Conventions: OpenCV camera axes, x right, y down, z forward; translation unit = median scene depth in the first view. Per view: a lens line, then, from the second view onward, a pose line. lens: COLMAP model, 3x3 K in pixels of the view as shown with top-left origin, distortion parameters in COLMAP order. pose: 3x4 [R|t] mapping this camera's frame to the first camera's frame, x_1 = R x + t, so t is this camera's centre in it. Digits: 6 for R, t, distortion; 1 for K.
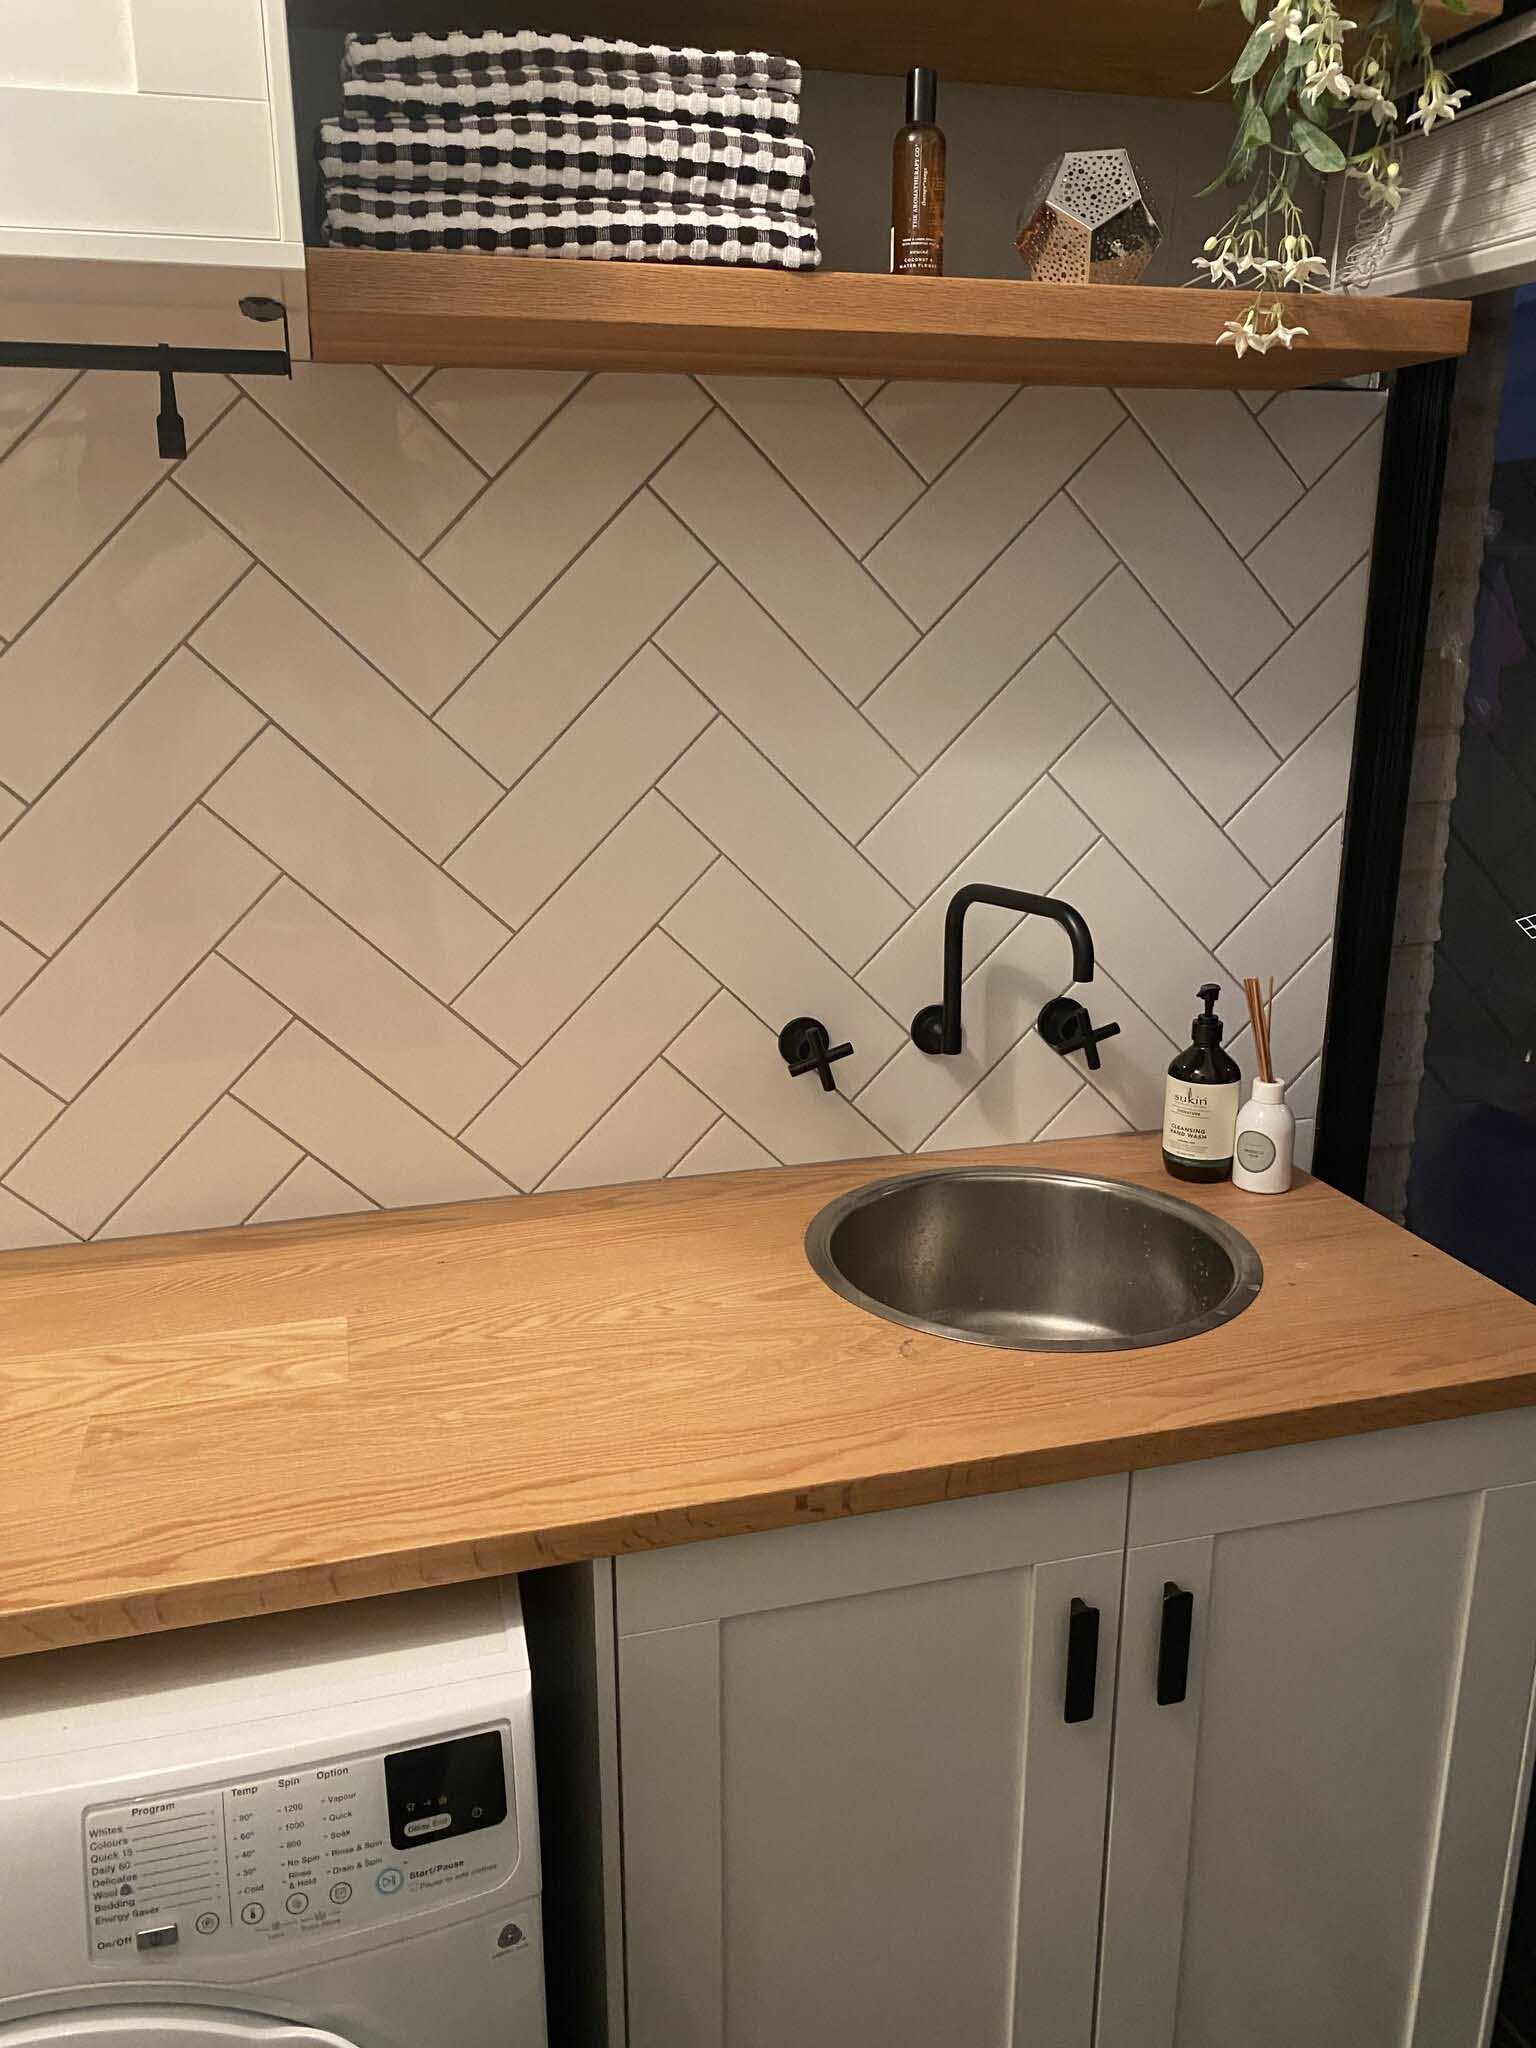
lens RADIAL K [[1572.3, 0, 766.7], [0, 1572.3, 1028.3], [0, 0, 1]] dist [0.028215, -0.028501]
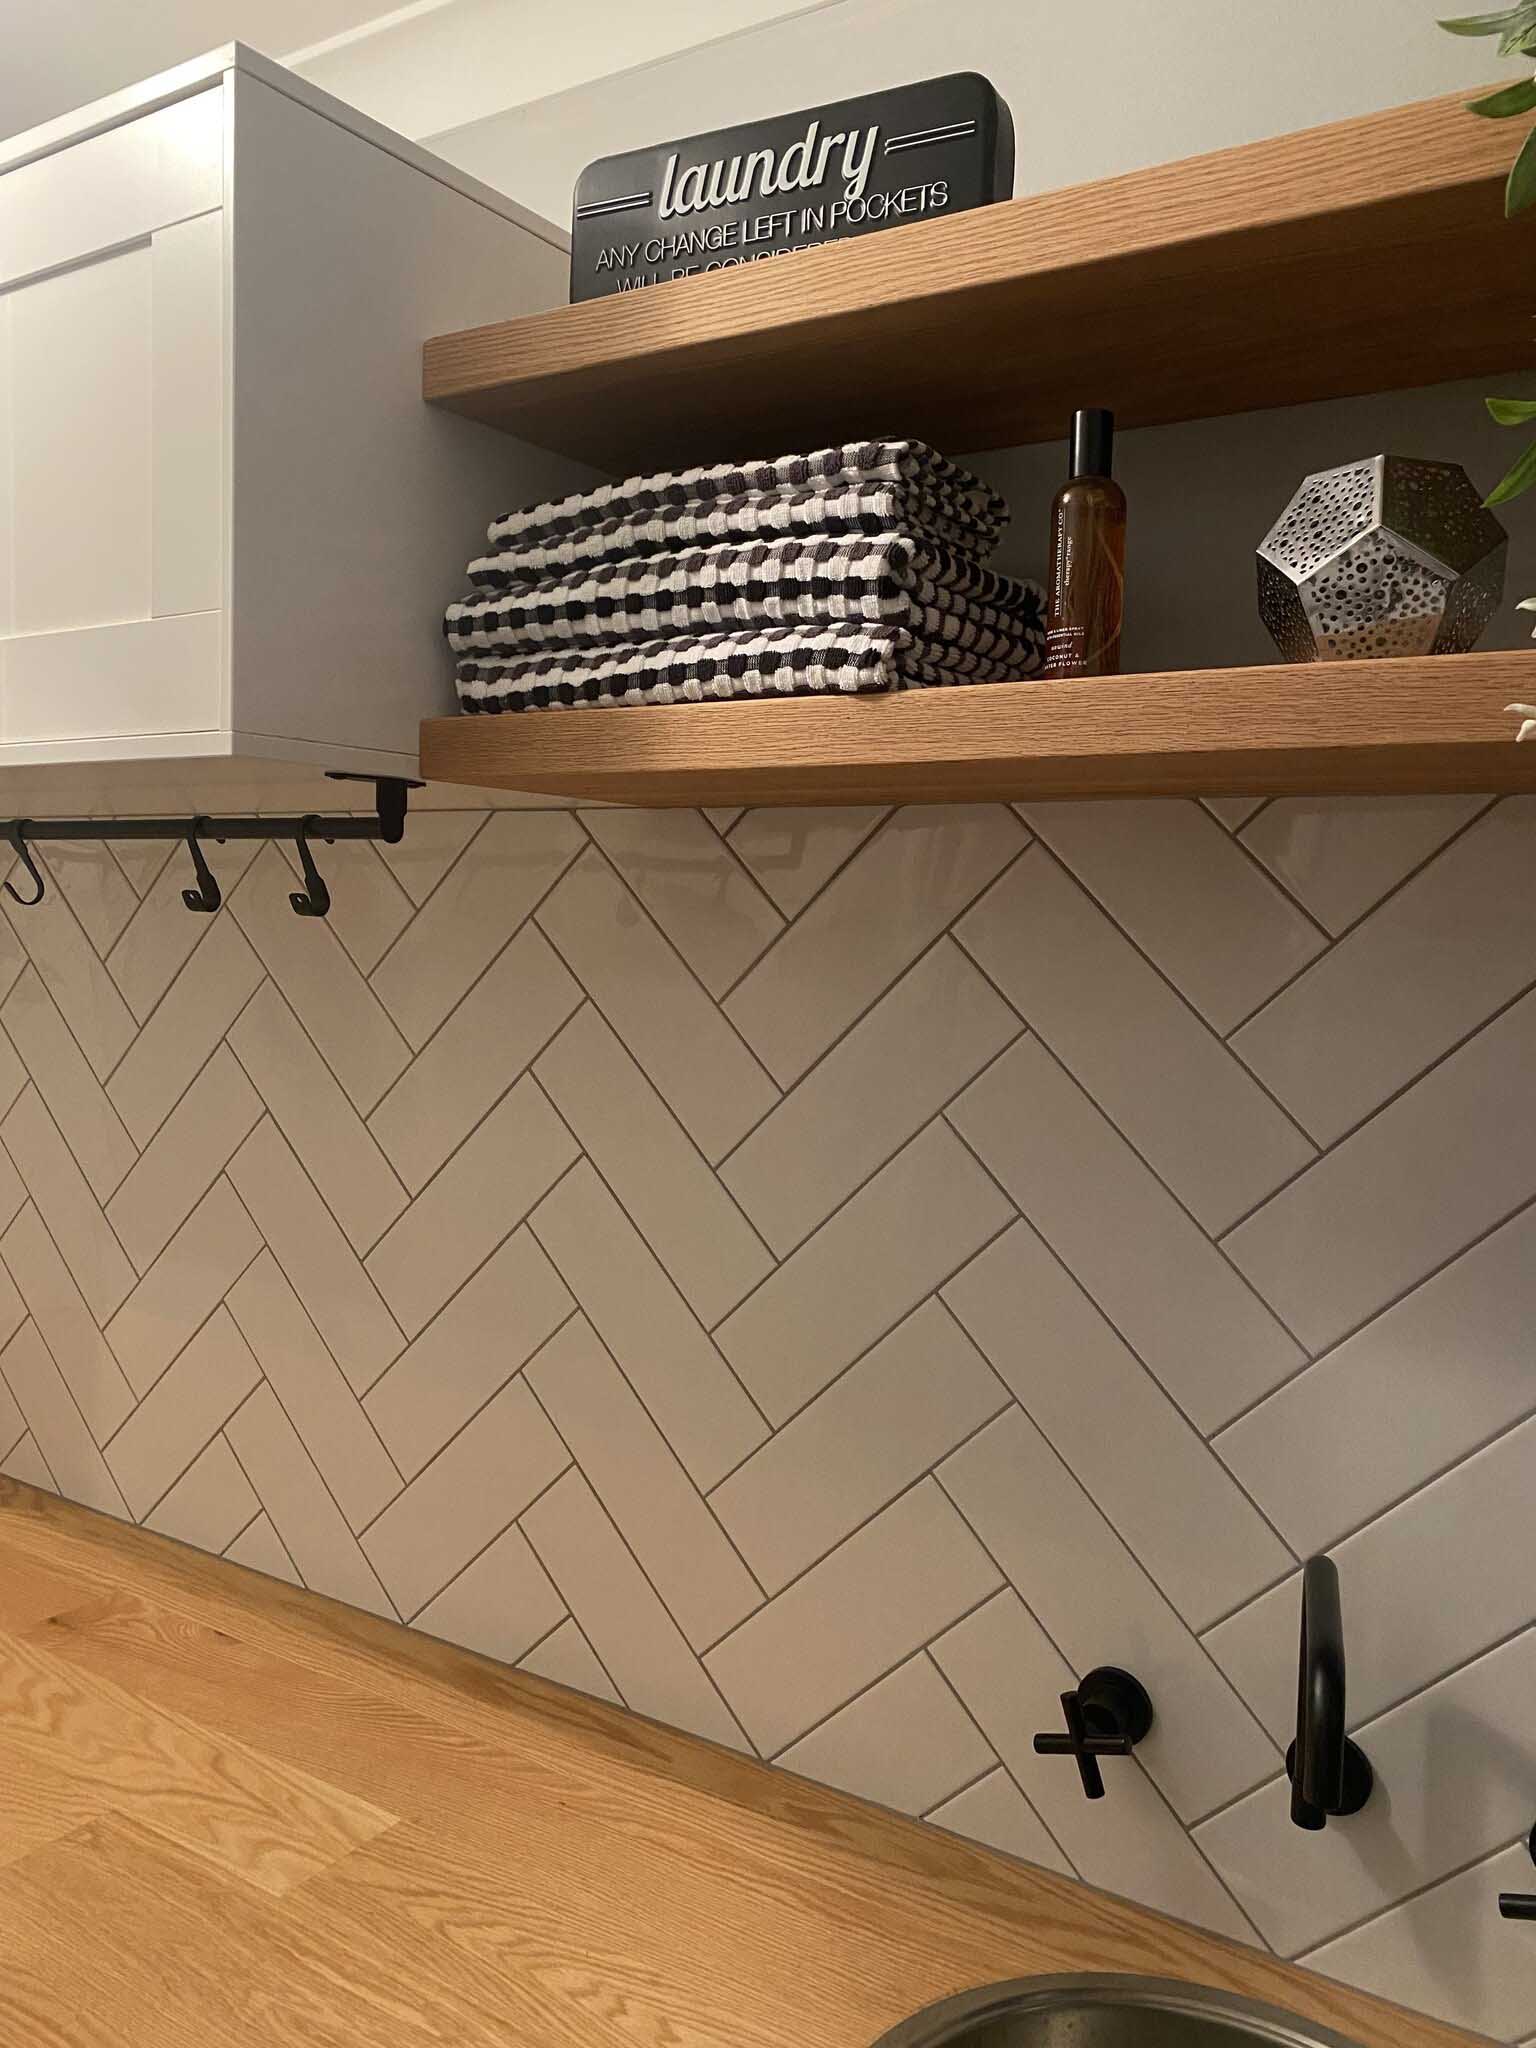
lens RADIAL K [[1572.3, 0, 766.5], [0, 1572.3, 1022.3], [0, 0, 1]] dist [0.028215, -0.028501]
pose [[0.656853, 0.077261, -0.750050, 0.575563], [-0.235916, 0.965852, -0.107113, -0.234730], [0.716162, 0.247306, 0.652650, 0.512676]]
